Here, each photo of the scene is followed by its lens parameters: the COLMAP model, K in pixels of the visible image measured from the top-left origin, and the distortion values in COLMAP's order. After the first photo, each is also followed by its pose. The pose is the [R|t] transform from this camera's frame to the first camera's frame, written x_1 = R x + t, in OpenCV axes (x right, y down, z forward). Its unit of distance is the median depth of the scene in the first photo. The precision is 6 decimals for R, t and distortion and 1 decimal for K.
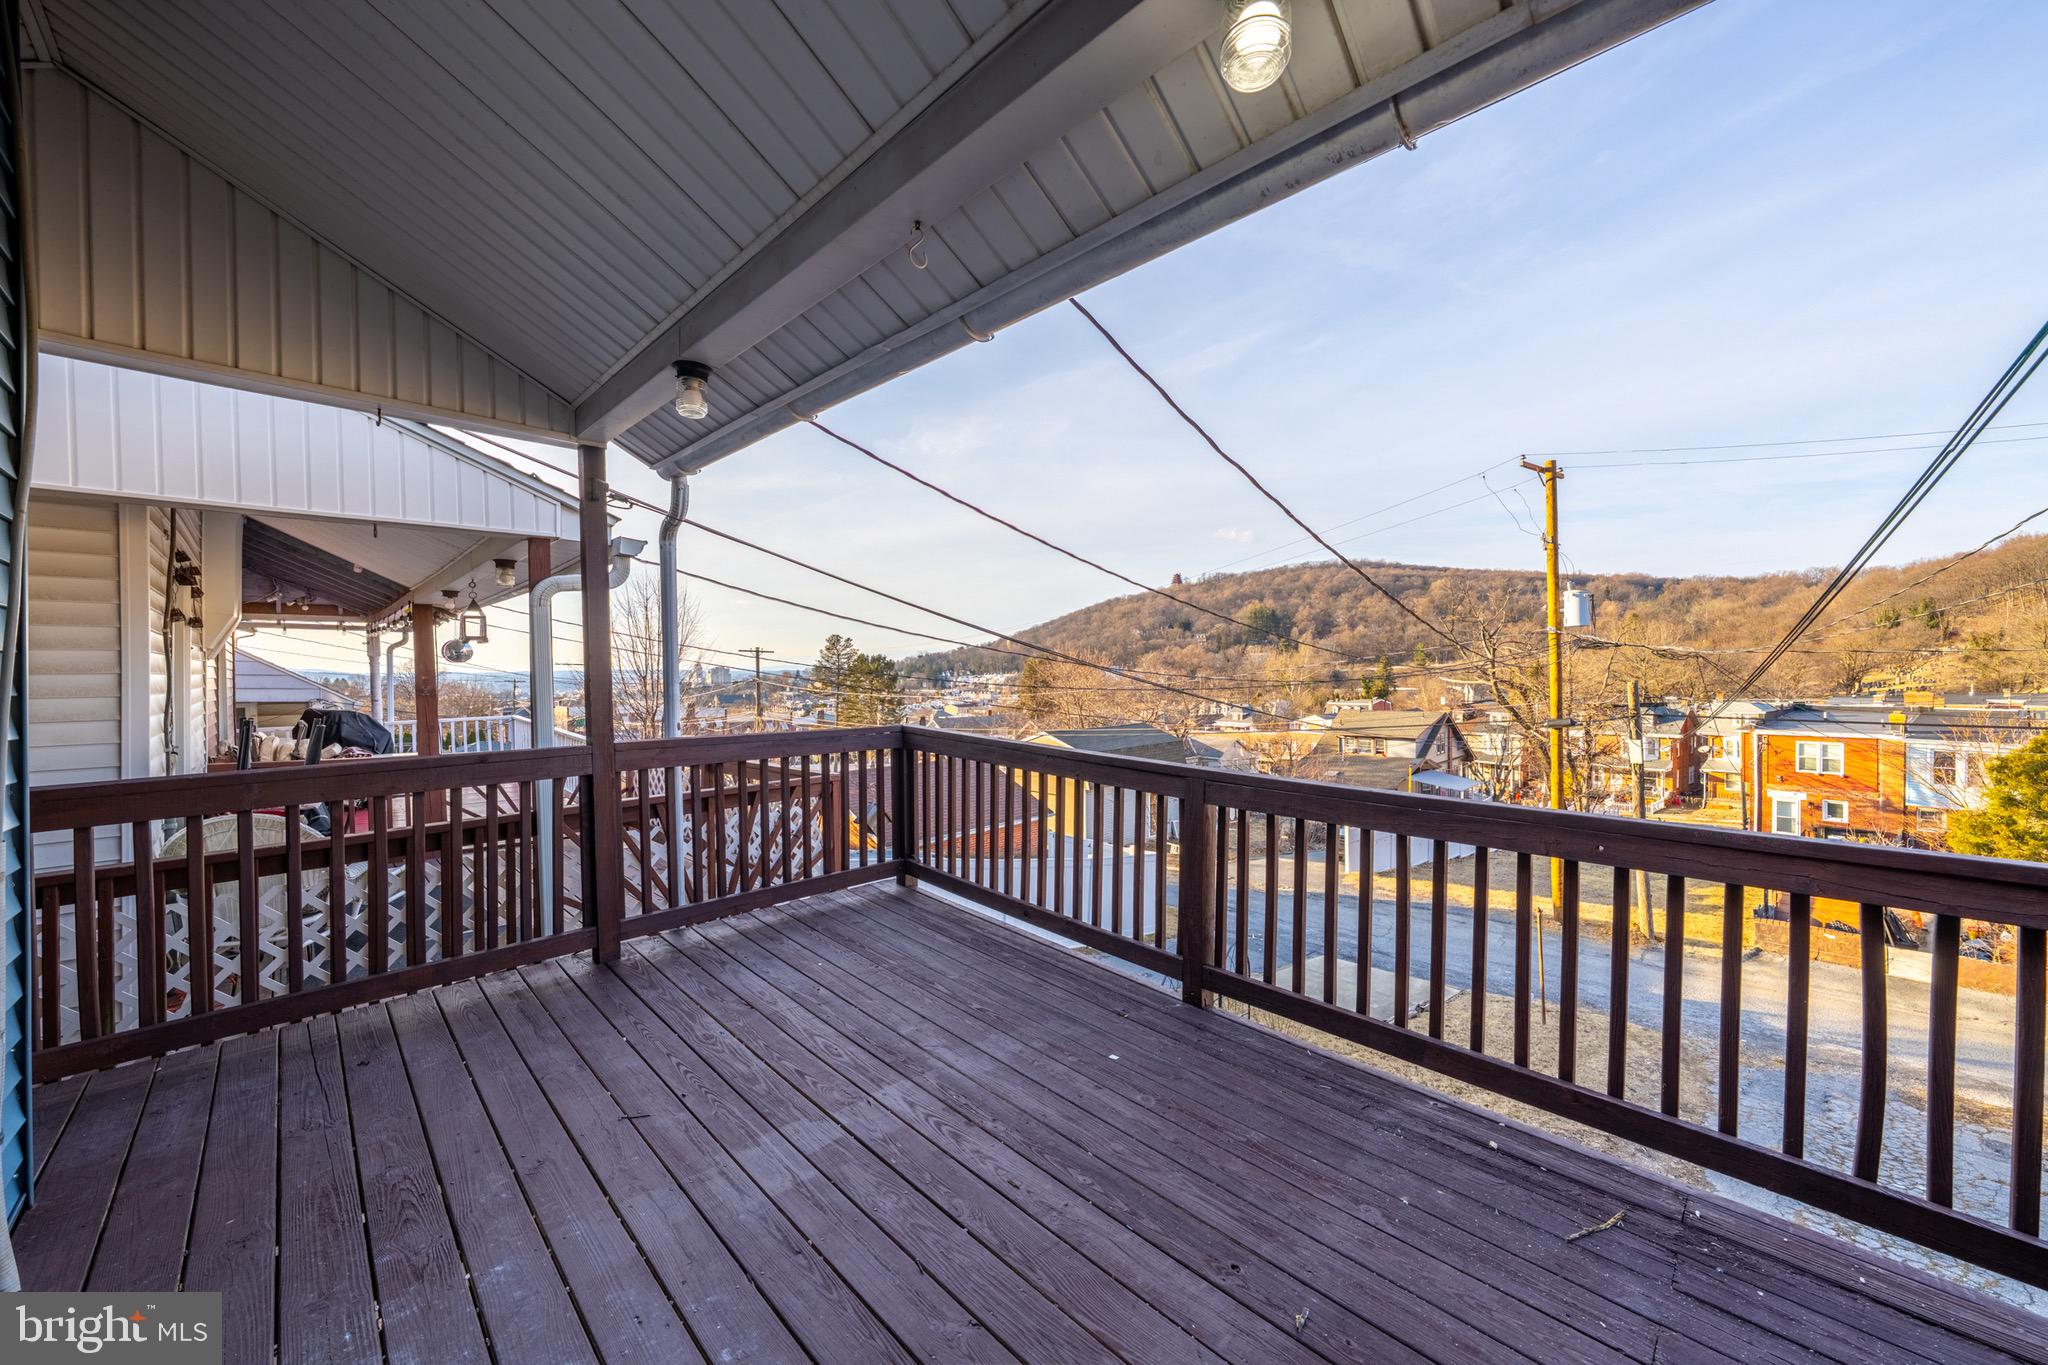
lens RADIAL K [[748.1, 0, 1020.7], [0, 748.1, 678.2], [0, 0, 1]] dist [-0.000547, 0.000148]
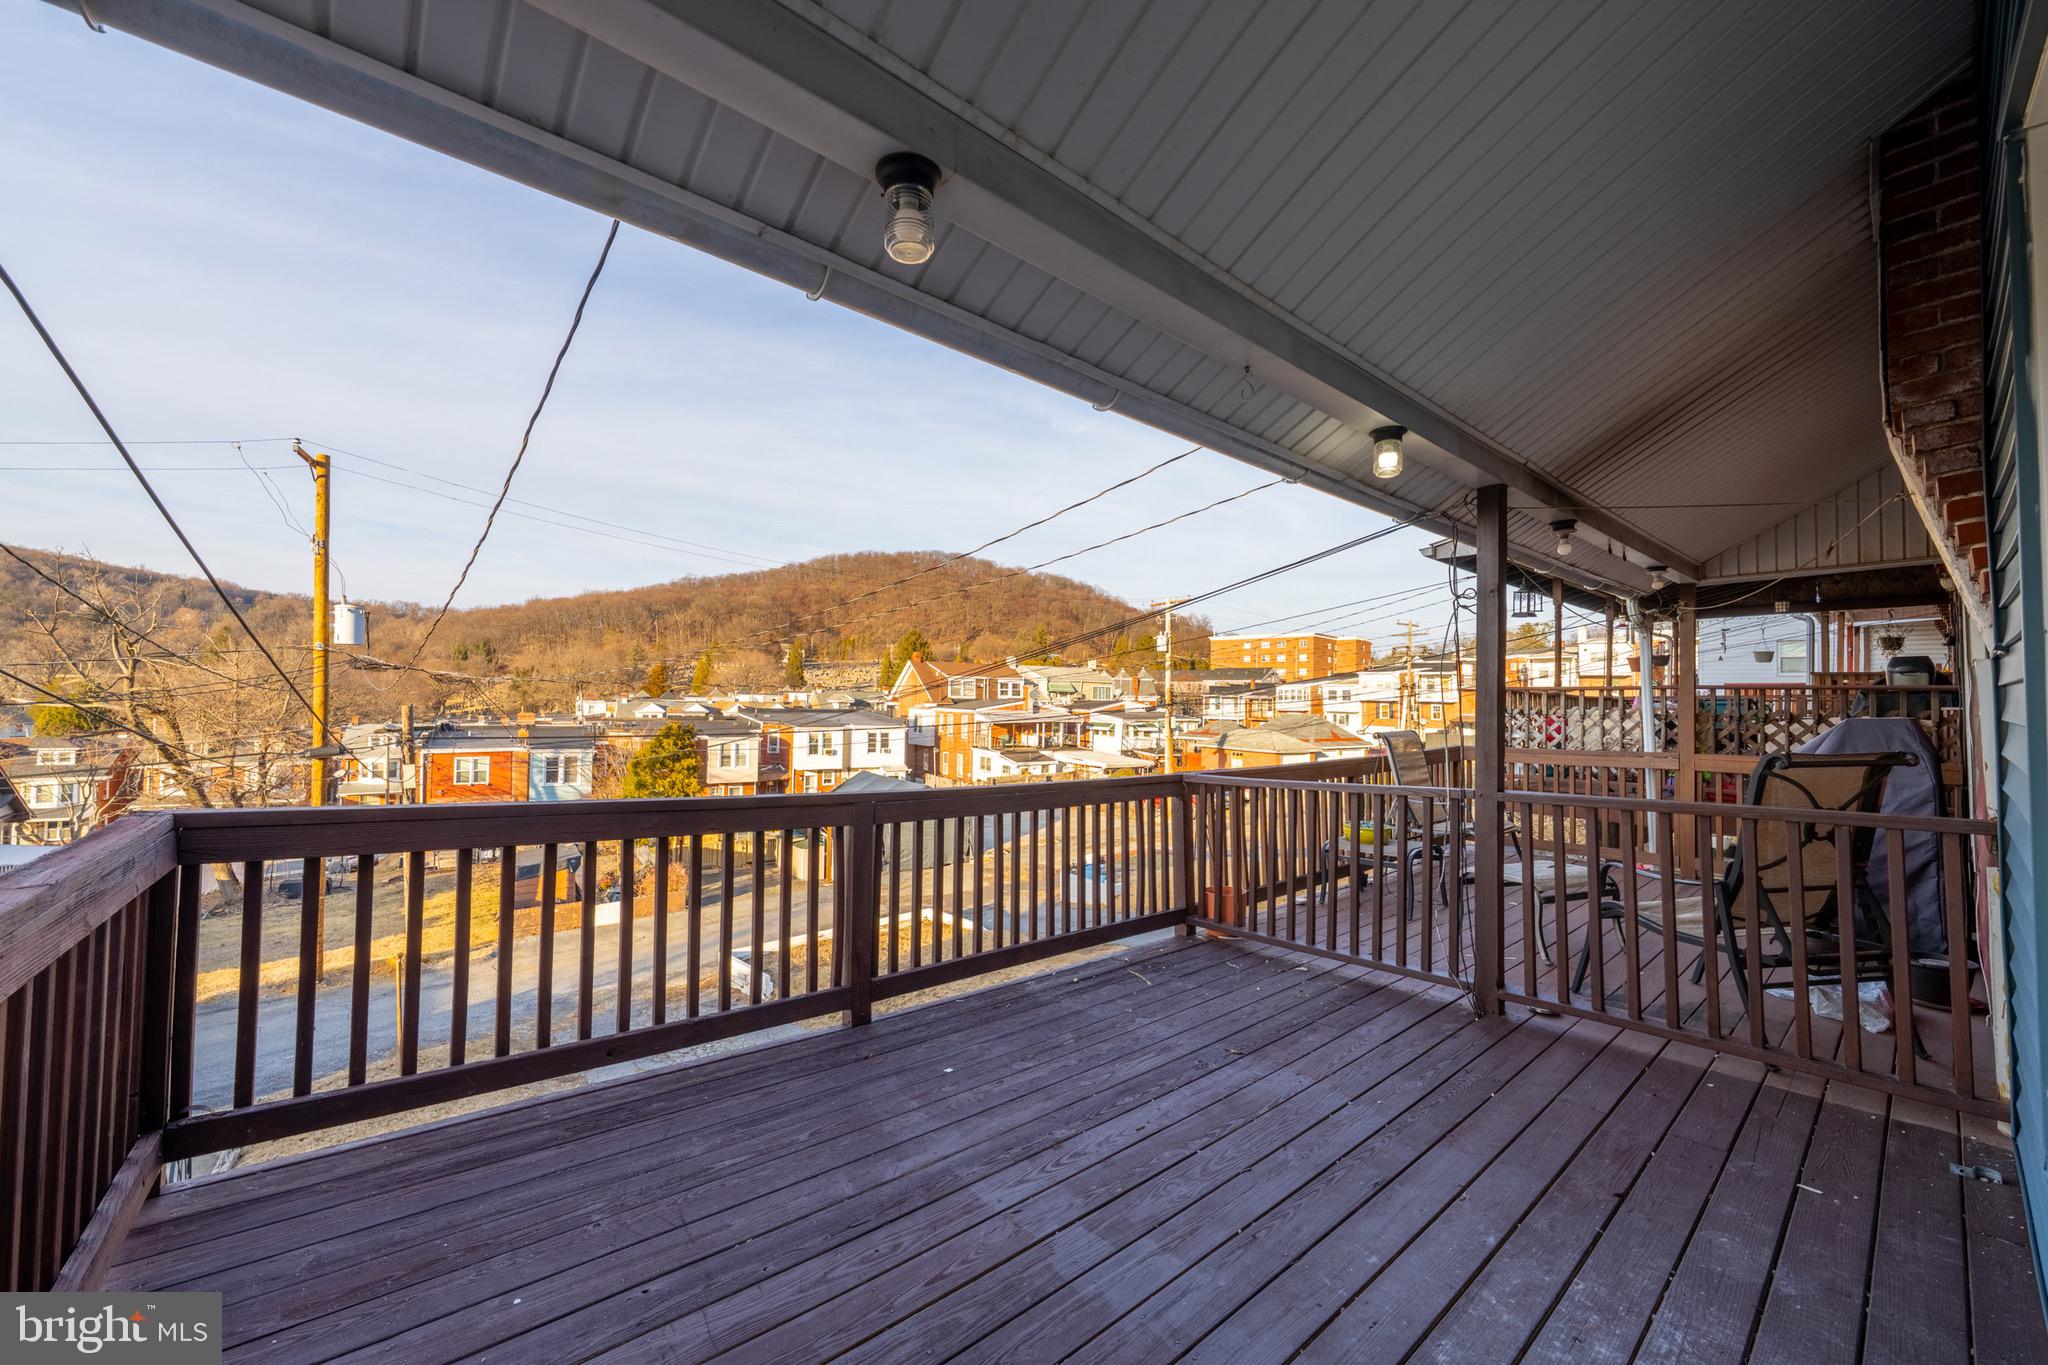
lens RADIAL K [[780.7, 0, 1013.7], [0, 780.7, 674.9], [0, 0, 1]] dist [0.002005, -0.000530]
pose [[0.078039, 0.037674, 0.996238, -0.788779], [-0.004497, 0.999289, -0.037437, -0.003094], [-0.996940, -0.001559, 0.078153, 0.668048]]
